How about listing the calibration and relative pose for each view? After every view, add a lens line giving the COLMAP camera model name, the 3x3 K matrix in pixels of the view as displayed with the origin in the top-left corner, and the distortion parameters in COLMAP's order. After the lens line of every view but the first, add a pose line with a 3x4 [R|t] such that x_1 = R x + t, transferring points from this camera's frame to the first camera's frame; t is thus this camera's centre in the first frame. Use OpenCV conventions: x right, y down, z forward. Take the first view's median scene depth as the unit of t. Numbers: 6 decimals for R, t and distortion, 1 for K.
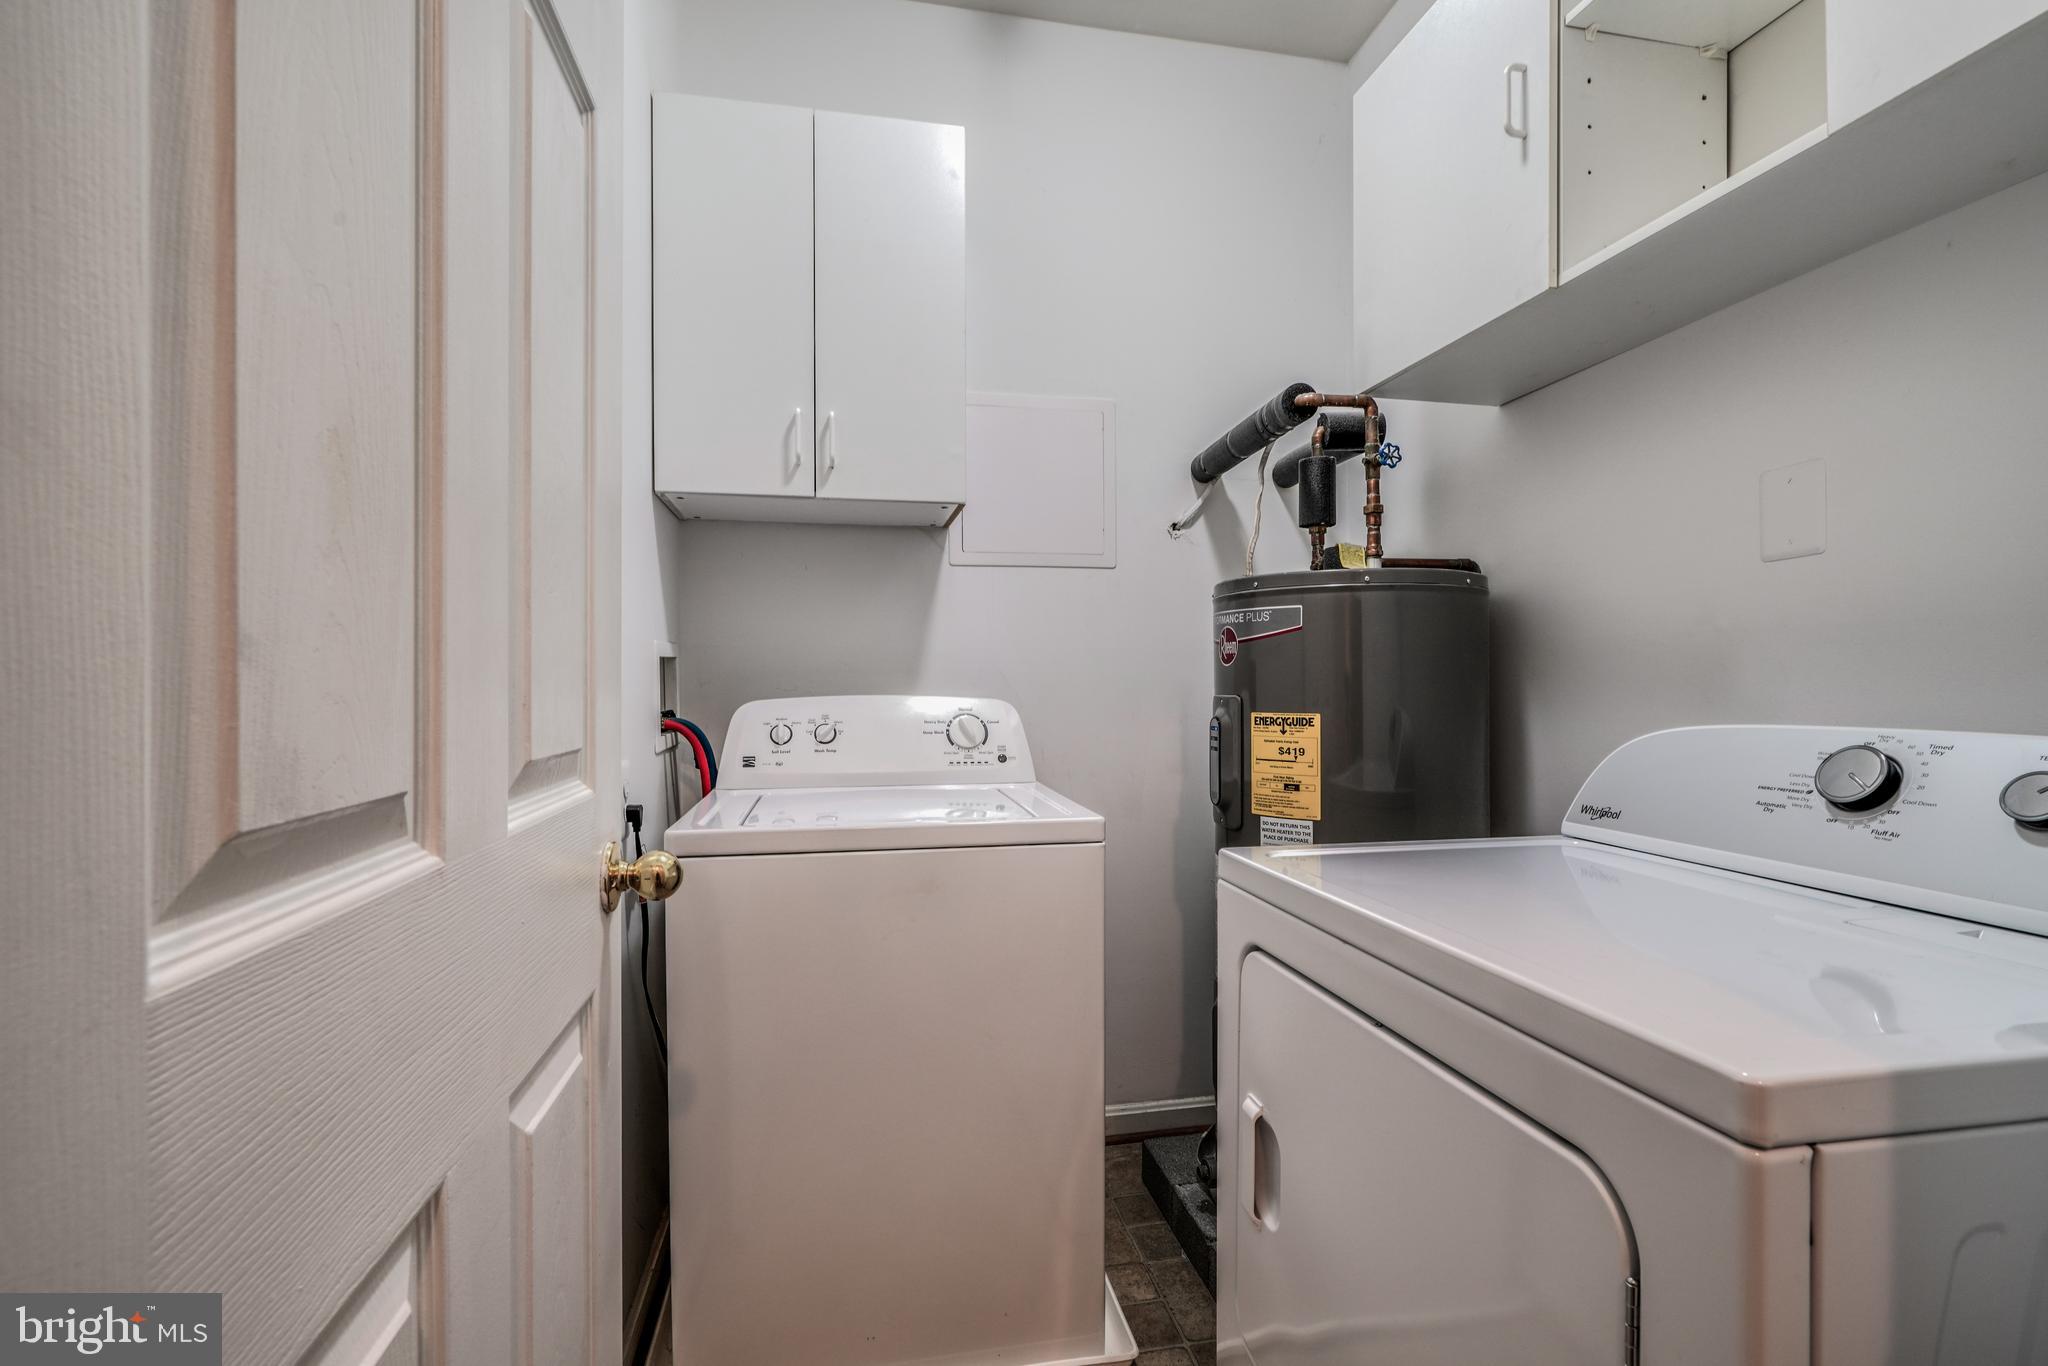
lens RADIAL K [[927.9, 0, 1012.9], [0, 927.9, 691.8], [0, 0, 1]] dist [-0.010711, 0.005337]
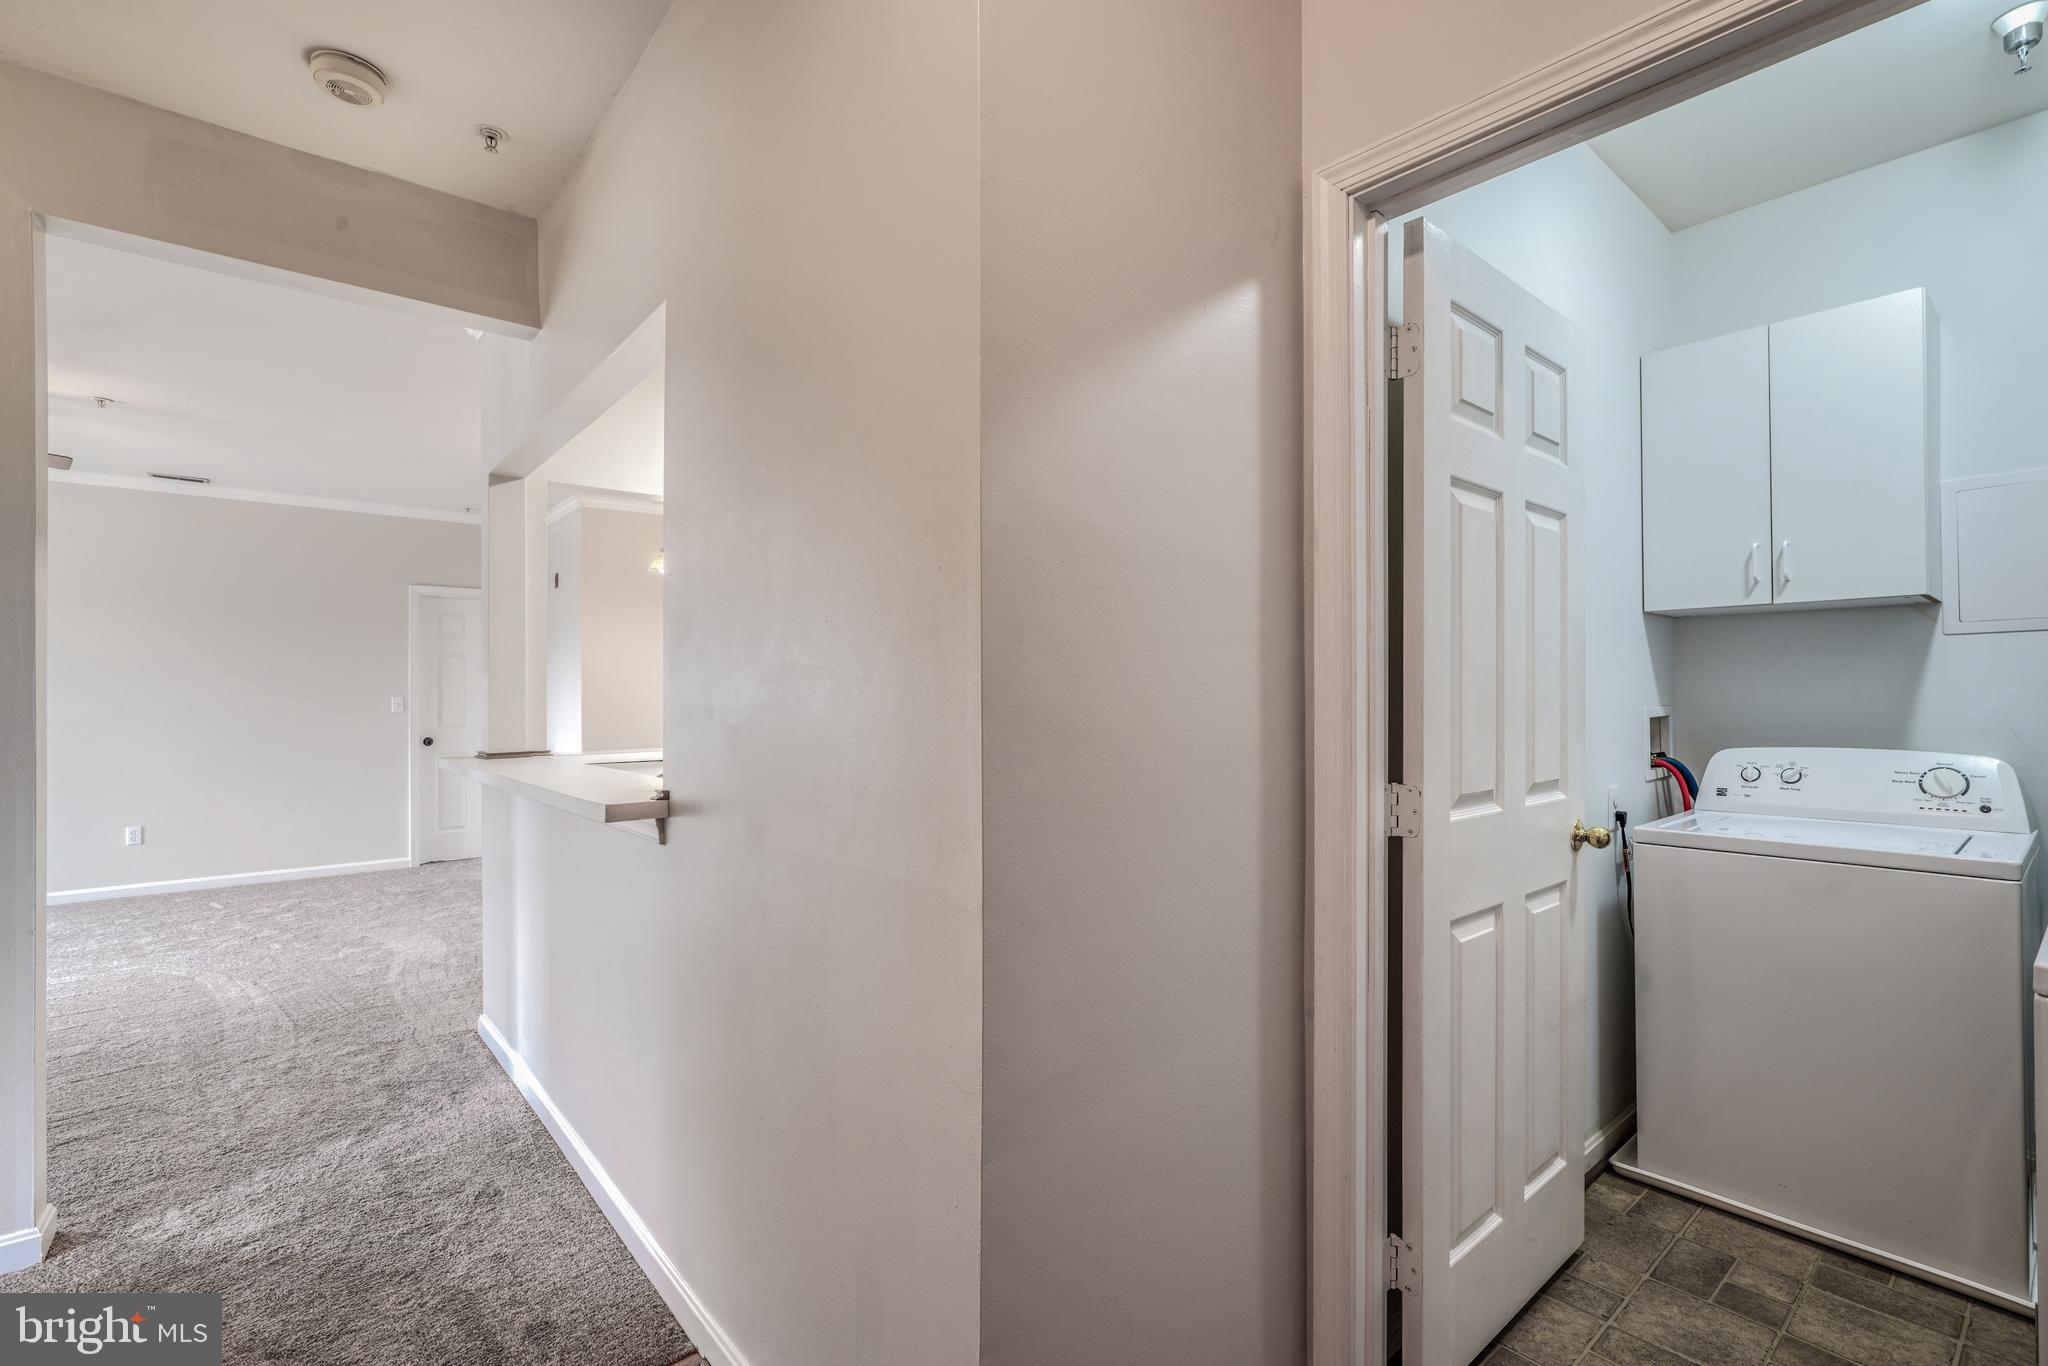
lens RADIAL K [[927.9, 0, 1019.2], [0, 927.9, 697.2], [0, 0, 1]] dist [-0.010711, 0.005337]
pose [[0.494201, 0.001413, -0.869347, 0.414785], [-0.004414, 0.999990, -0.000884, -0.063663], [0.869337, 0.004274, 0.494202, -0.633473]]
